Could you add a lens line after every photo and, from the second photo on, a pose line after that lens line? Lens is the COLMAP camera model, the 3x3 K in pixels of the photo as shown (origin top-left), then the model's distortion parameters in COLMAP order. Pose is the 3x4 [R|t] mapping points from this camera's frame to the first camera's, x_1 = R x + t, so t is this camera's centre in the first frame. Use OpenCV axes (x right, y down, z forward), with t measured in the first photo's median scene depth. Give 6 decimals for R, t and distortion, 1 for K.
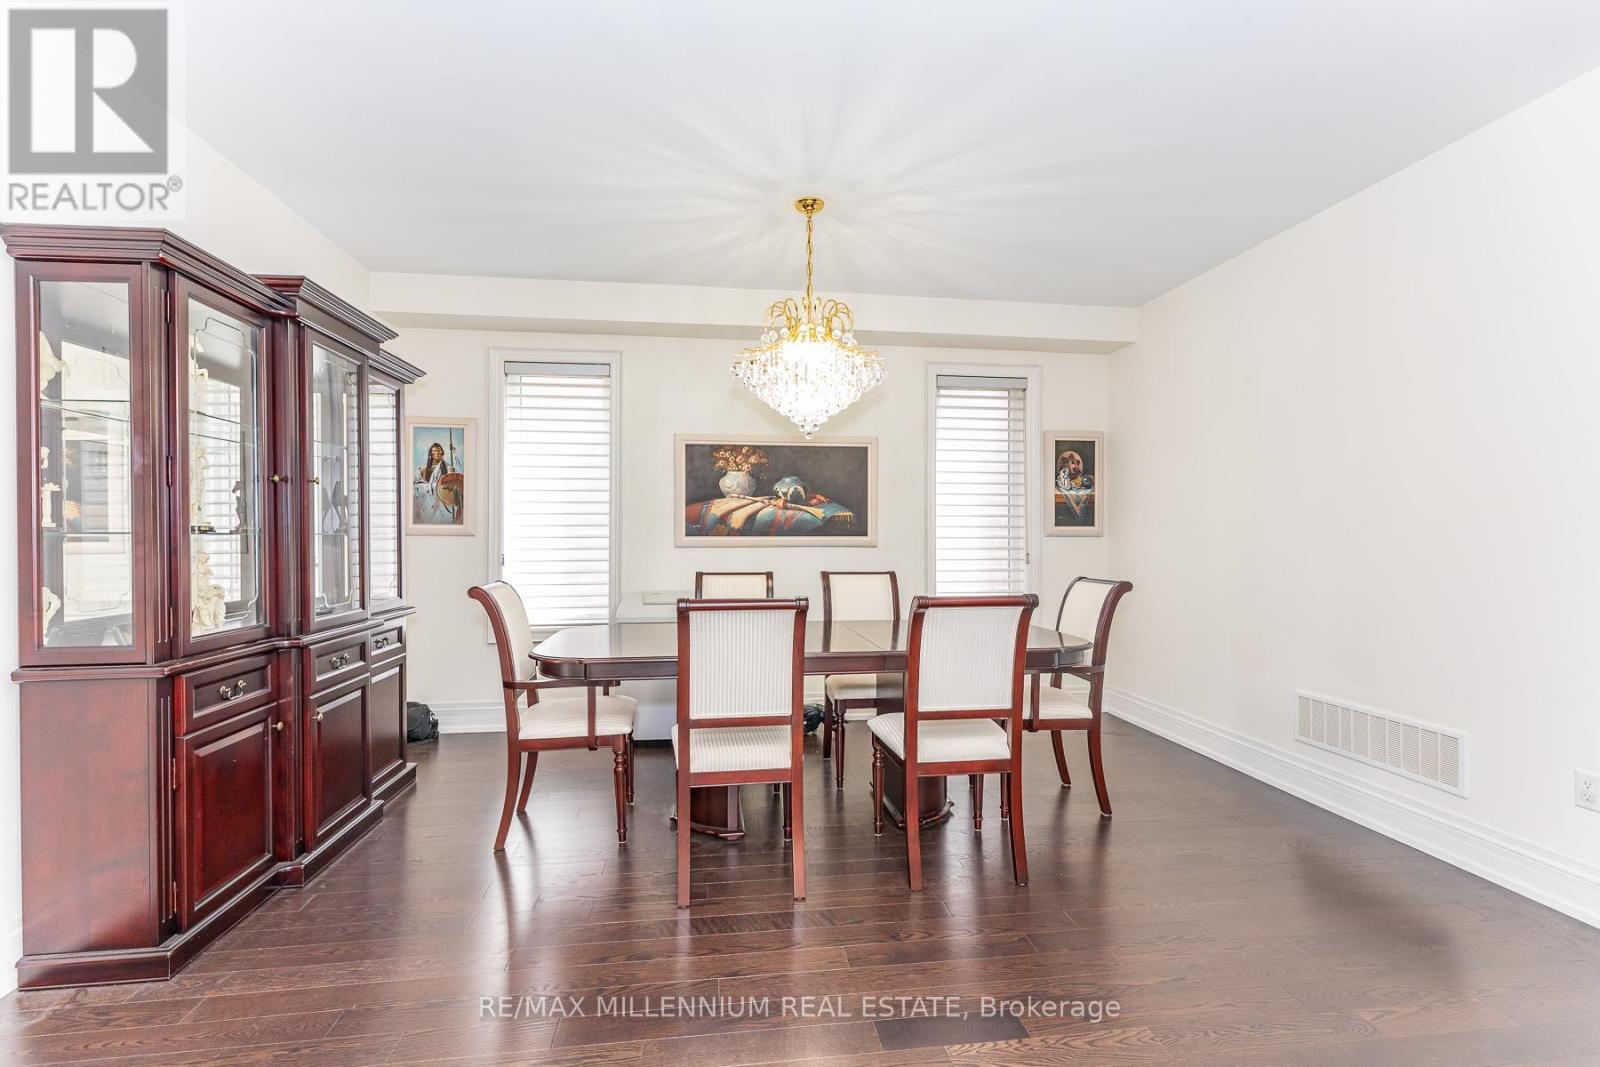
lens RADIAL K [[725.9, 0, 801.0], [0, 725.9, 533.1], [0, 0, 1]] dist [0.006687, -0.002054]
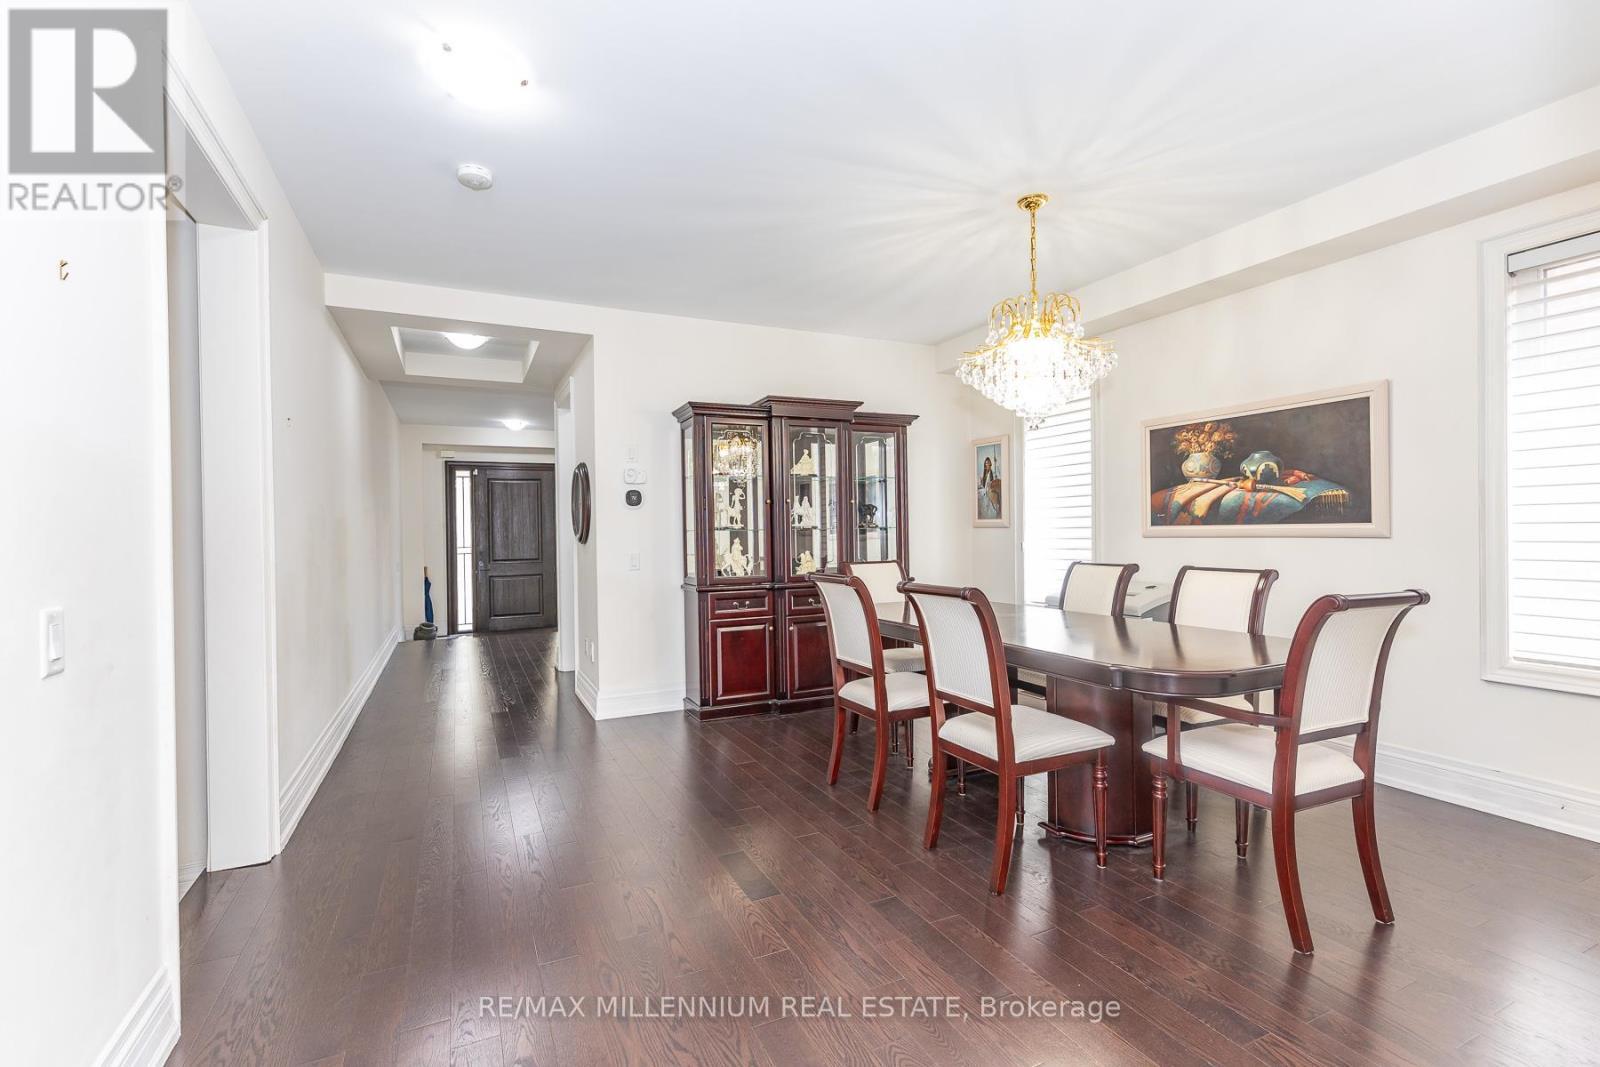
lens RADIAL K [[725.9, 0, 803.5], [0, 725.9, 532.8], [0, 0, 1]] dist [0.006687, -0.002054]
pose [[0.306370, -0.001023, -0.951912, 0.612196], [0.018052, 0.999826, 0.004736, 0.000838], [0.951741, -0.018635, 0.306335, 0.259225]]
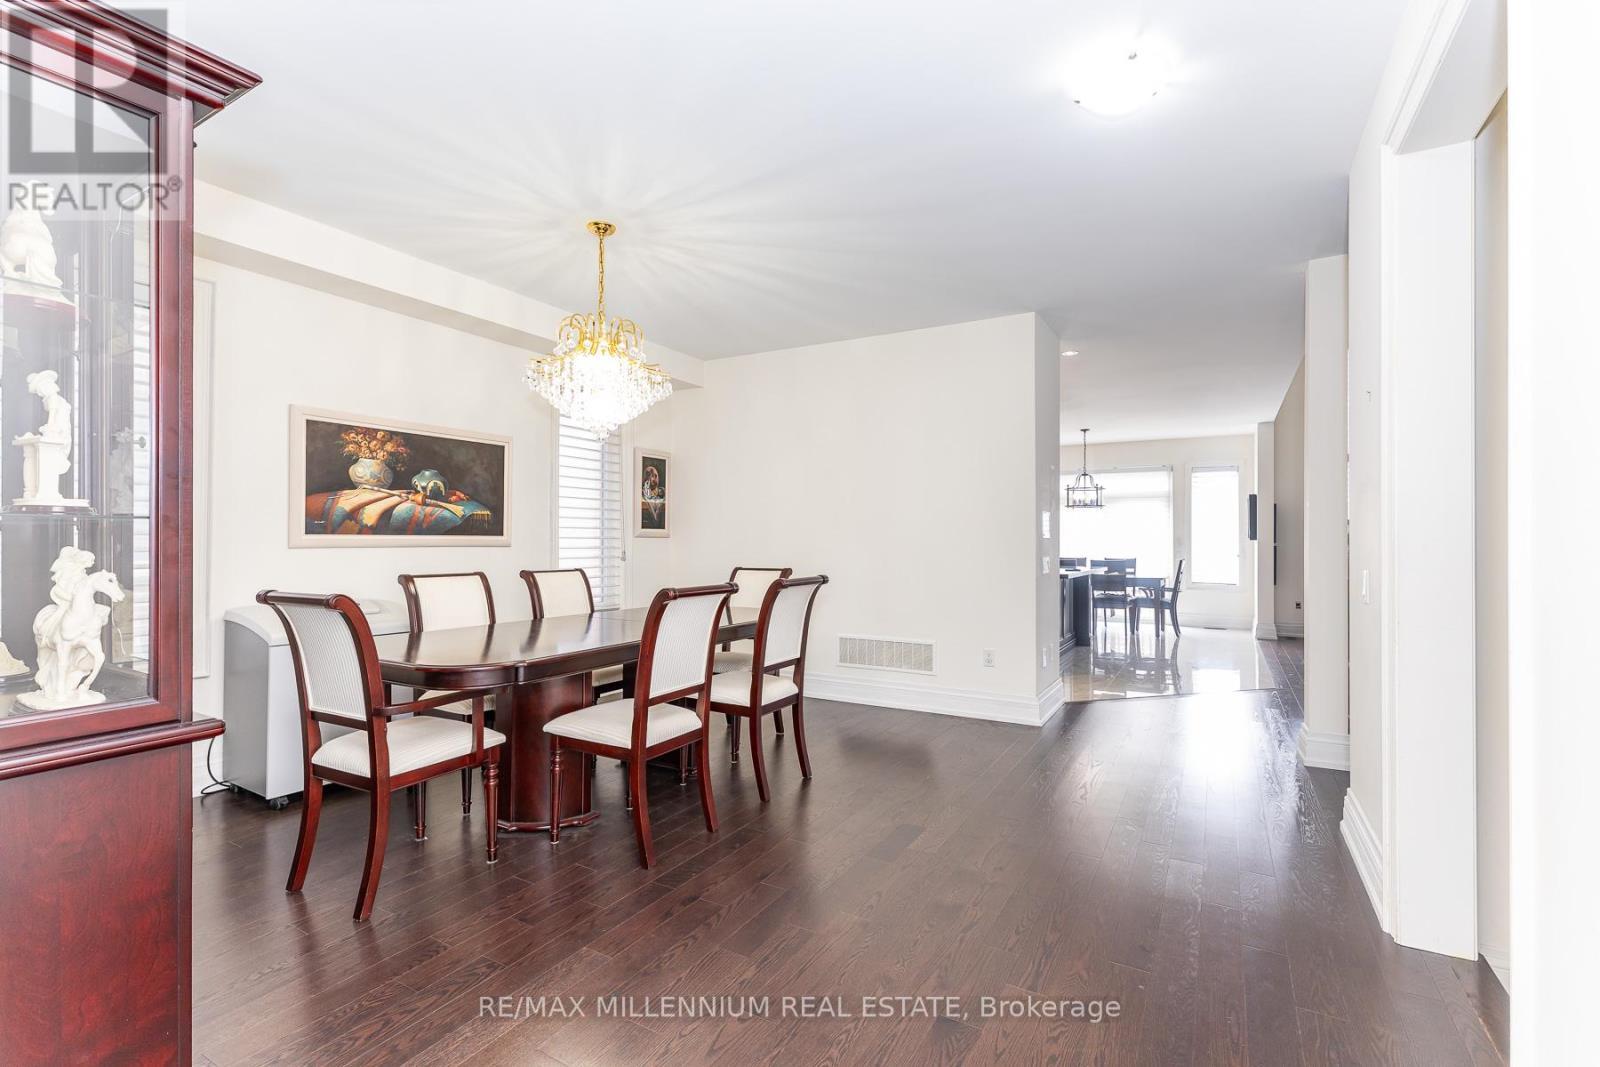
lens RADIAL K [[725.9, 0, 807.5], [0, 725.9, 532.6], [0, 0, 1]] dist [0.006687, -0.002054]
pose [[0.604263, 0.010651, 0.796713, -0.457946], [-0.006466, 0.999943, -0.008464, 0.005673], [-0.796758, -0.000037, 0.604298, 0.070898]]
